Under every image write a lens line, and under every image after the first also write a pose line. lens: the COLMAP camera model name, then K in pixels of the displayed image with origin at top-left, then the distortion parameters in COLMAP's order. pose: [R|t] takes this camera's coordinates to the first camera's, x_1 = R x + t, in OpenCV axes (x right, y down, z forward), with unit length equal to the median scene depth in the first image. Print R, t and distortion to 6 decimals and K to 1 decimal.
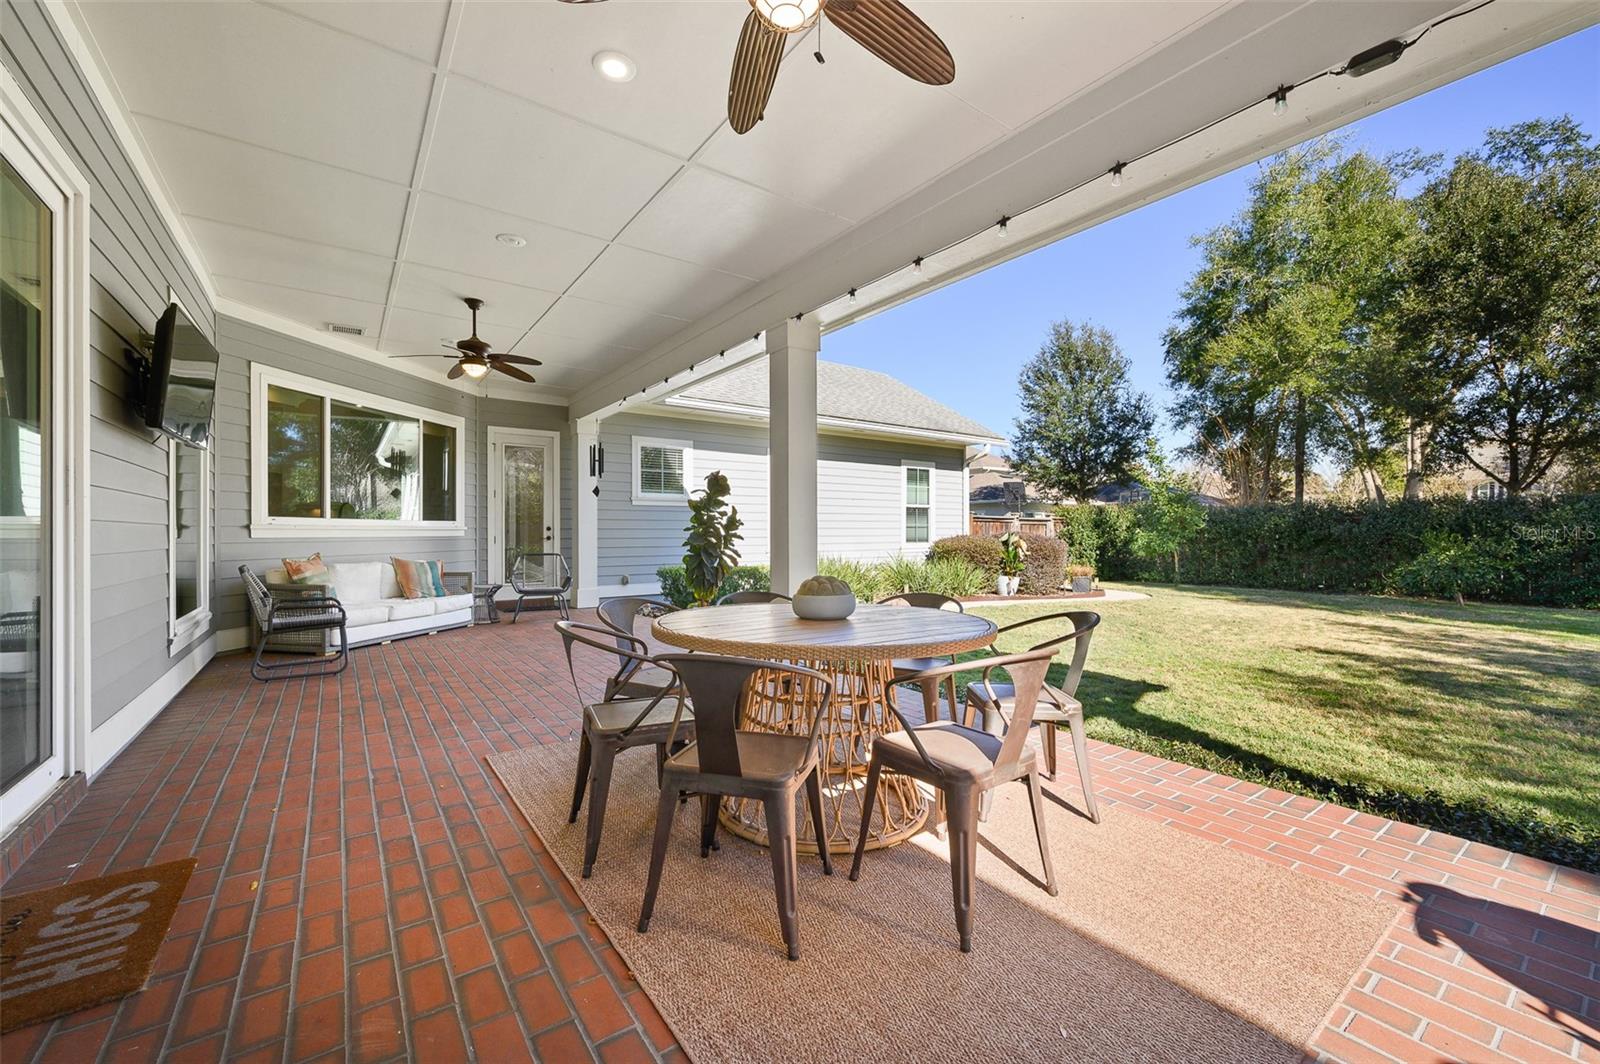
lens RADIAL K [[641.2, 0, 803.1], [0, 641.2, 531.6], [0, 0, 1]] dist [0.002911, -0.000091]
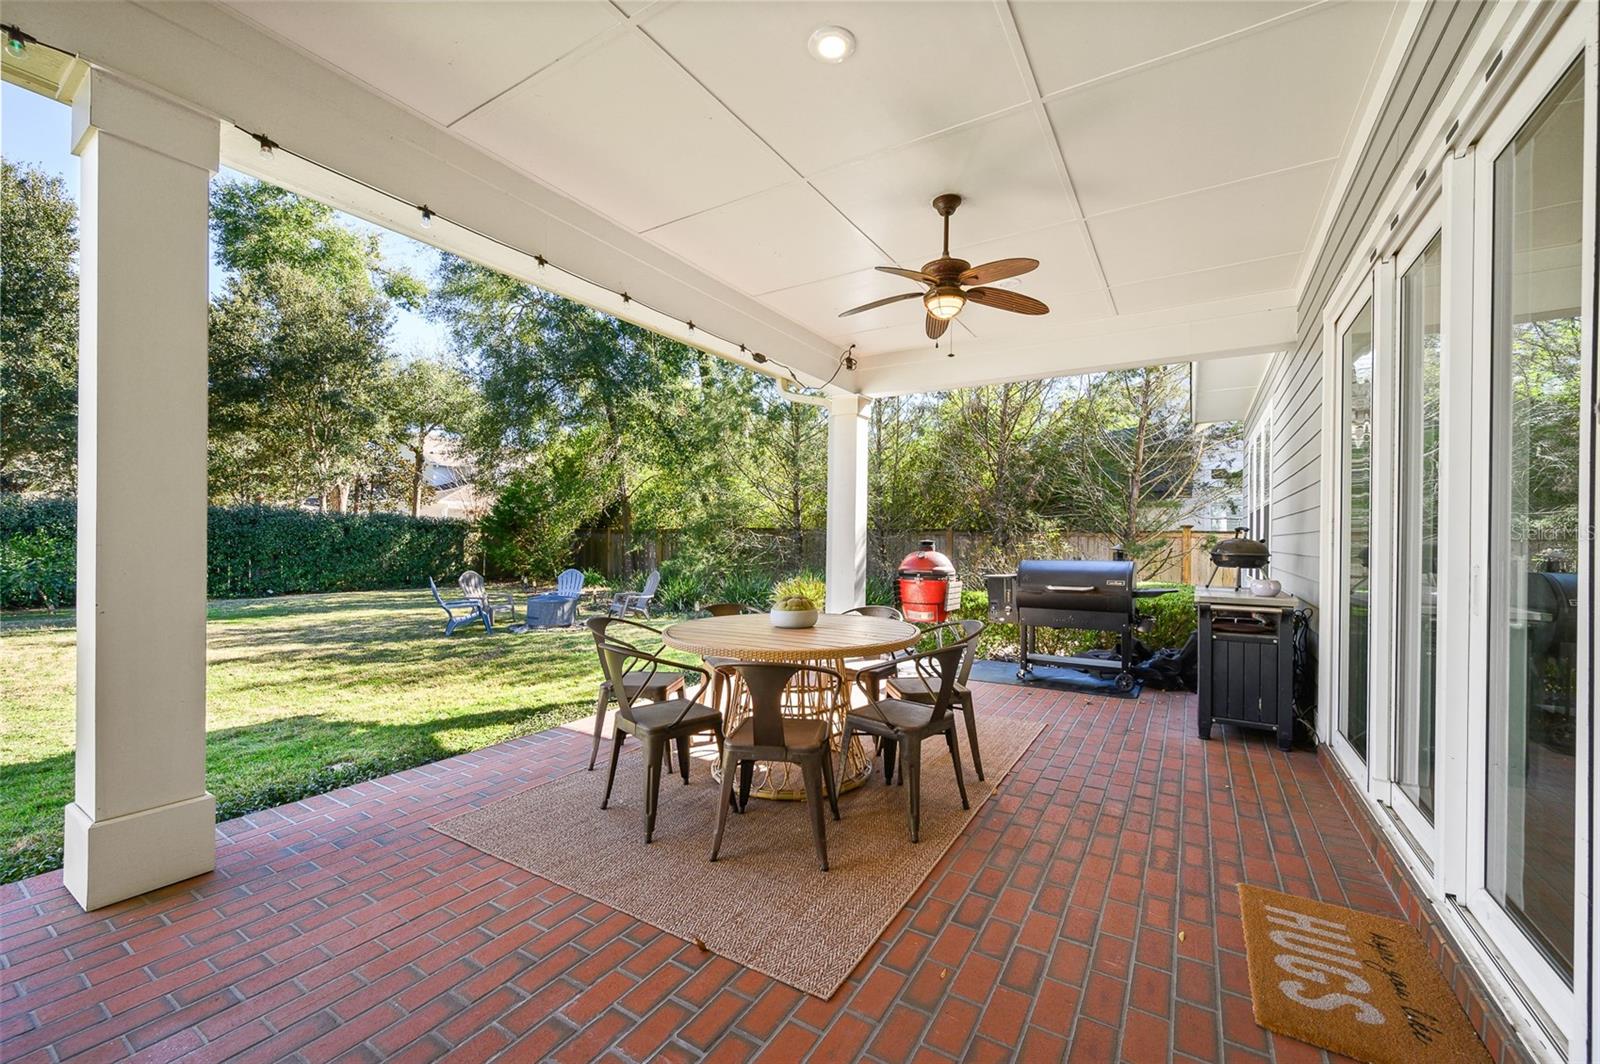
lens RADIAL K [[641.2, 0, 793.1], [0, 641.2, 537.4], [0, 0, 1]] dist [0.002911, -0.000091]
pose [[-0.368699, -0.003406, 0.929543, -0.678375], [-0.014145, 0.999898, -0.001947, -0.026957], [-0.929441, -0.013866, -0.368709, 0.844578]]
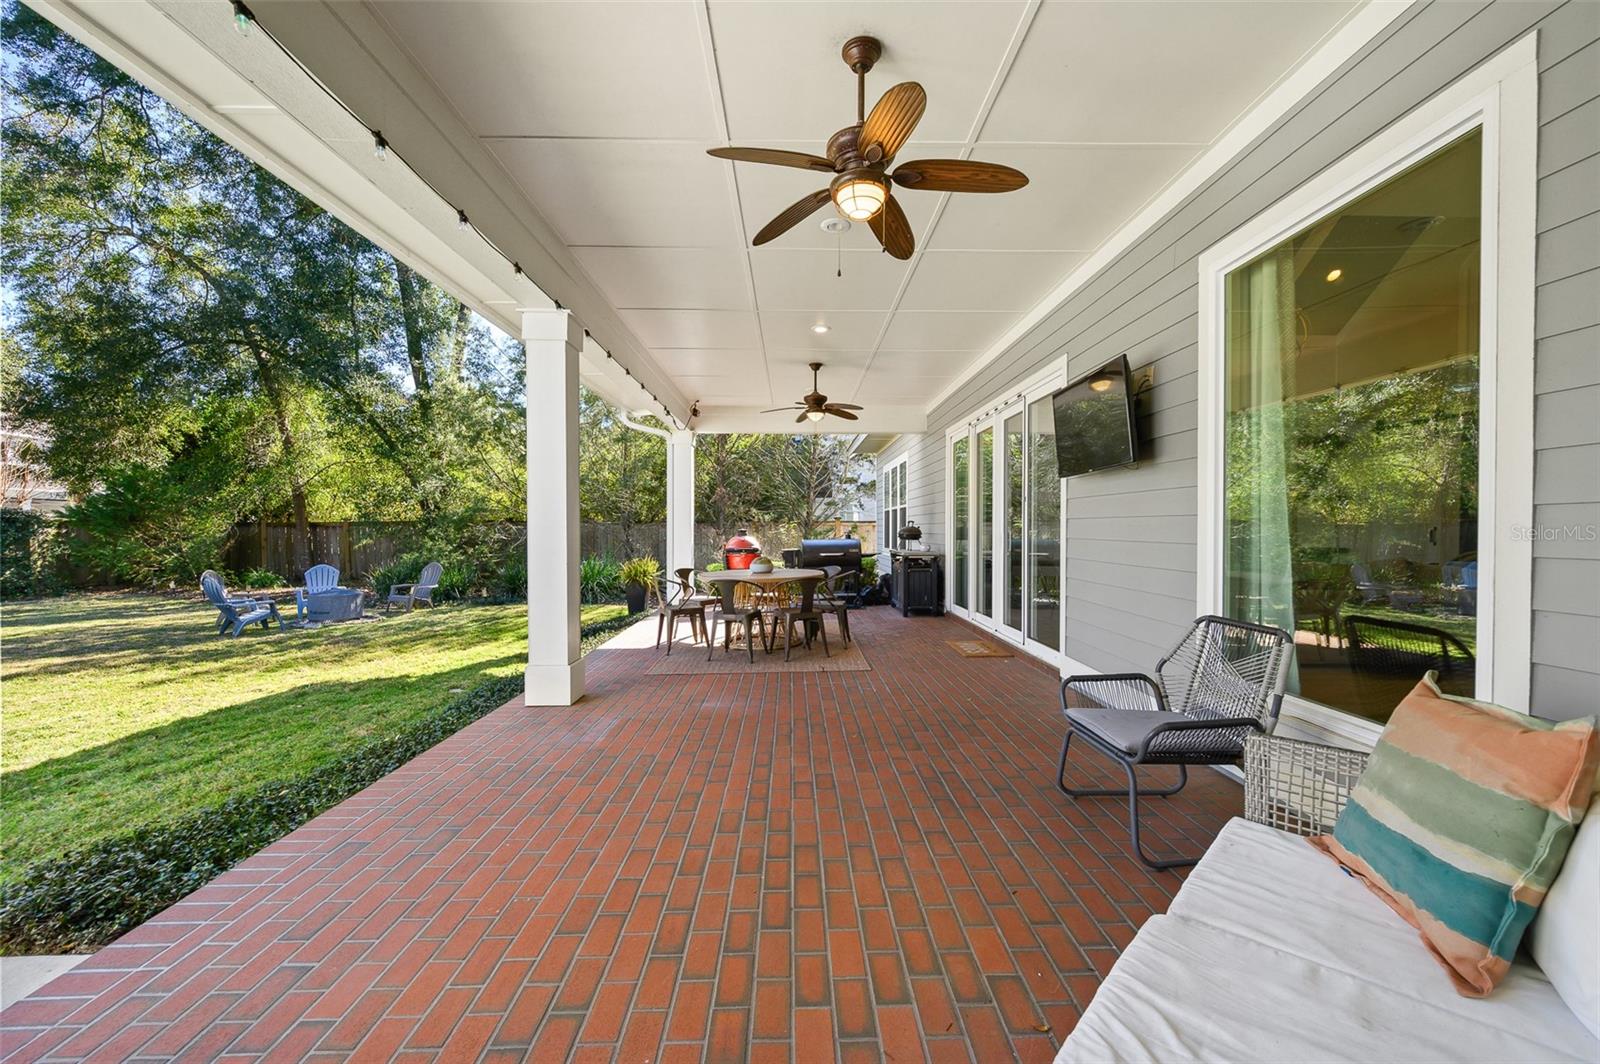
lens RADIAL K [[641.2, 0, 795.5], [0, 641.2, 532.9], [0, 0, 1]] dist [0.002911, -0.000091]
pose [[-0.811604, -0.001644, 0.584206, -0.891322], [0.001370, 0.999988, 0.004718, -0.025195], [-0.584207, 0.004630, -0.811592, 1.615323]]
